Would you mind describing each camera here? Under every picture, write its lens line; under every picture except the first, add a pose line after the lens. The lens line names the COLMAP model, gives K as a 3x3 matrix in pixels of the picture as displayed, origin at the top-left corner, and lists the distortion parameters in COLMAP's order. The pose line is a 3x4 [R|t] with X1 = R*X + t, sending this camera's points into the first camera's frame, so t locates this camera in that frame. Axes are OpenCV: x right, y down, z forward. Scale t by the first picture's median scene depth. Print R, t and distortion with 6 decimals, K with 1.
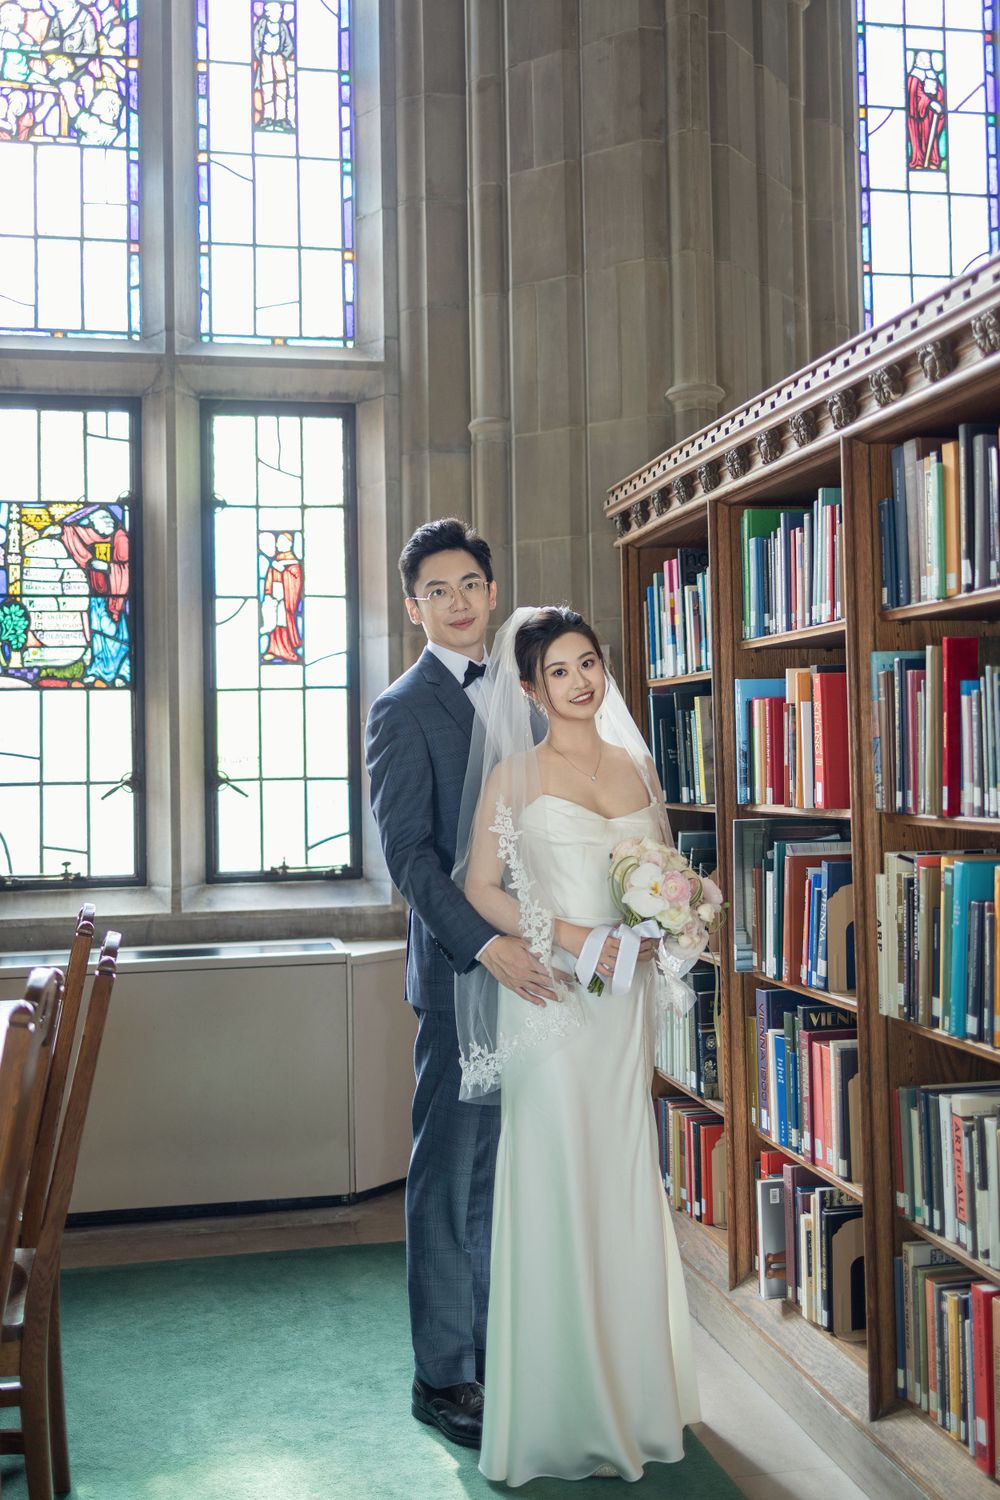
lens RADIAL K [[1480.3, 0, 459.6], [0, 1480.3, 708.0], [0, 0, 1]] dist [0.012754, -0.007773]
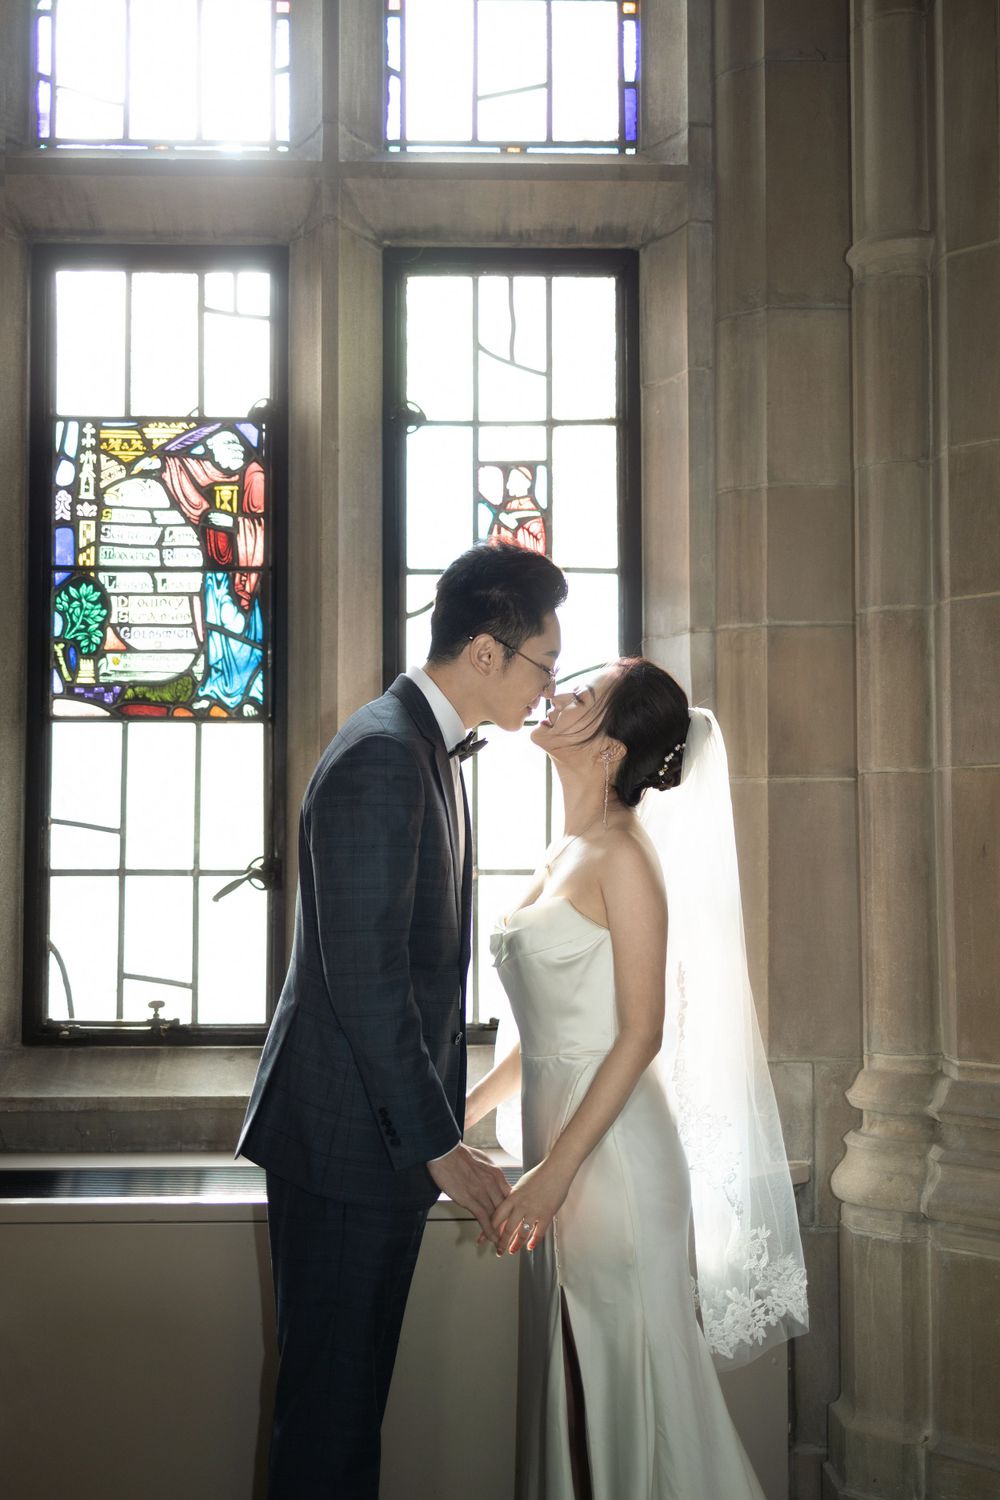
lens RADIAL K [[1457.4, 0, 492.2], [0, 1457.4, 730.4], [0, 0, 1]] dist [0.002288, 0.019299]
pose [[0.984477, 0.007970, -0.175333, -0.024364], [-0.013182, 0.999505, -0.028579, 0.007342], [0.175018, 0.030446, 0.984094, 0.426214]]
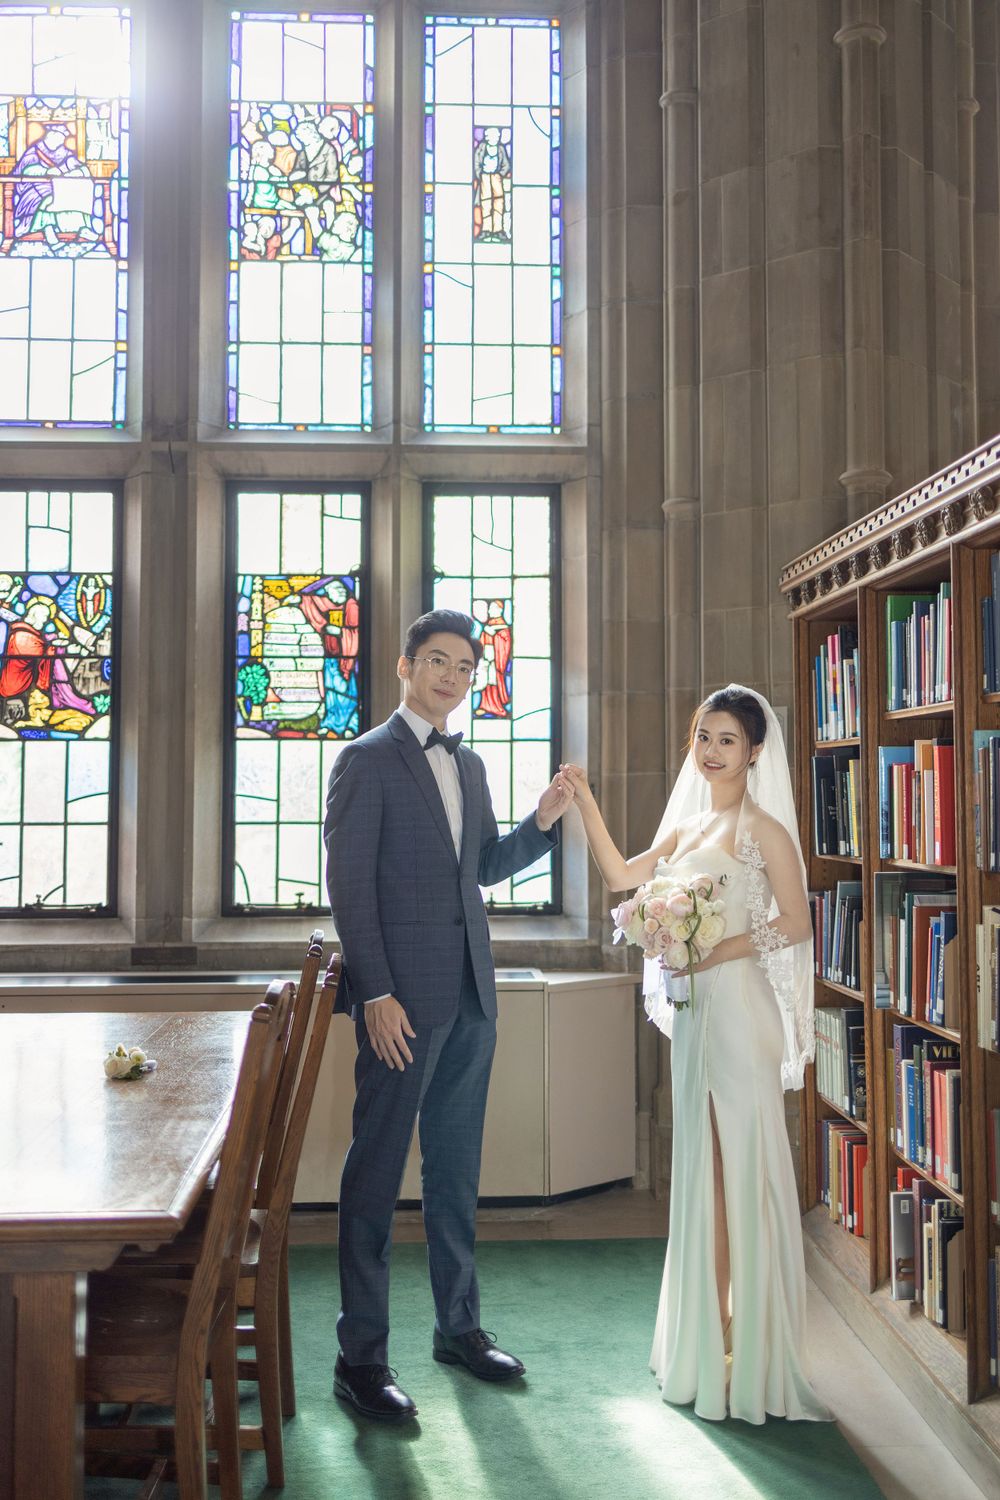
lens RADIAL K [[1457.4, 0, 492.2], [0, 1457.4, 730.4], [0, 0, 1]] dist [0.002288, 0.019299]
pose [[0.990687, 0.012213, -0.135611, 0.029074], [-0.013685, 0.999857, -0.009924, -0.010543], [0.135470, 0.011688, 0.990712, -0.083991]]
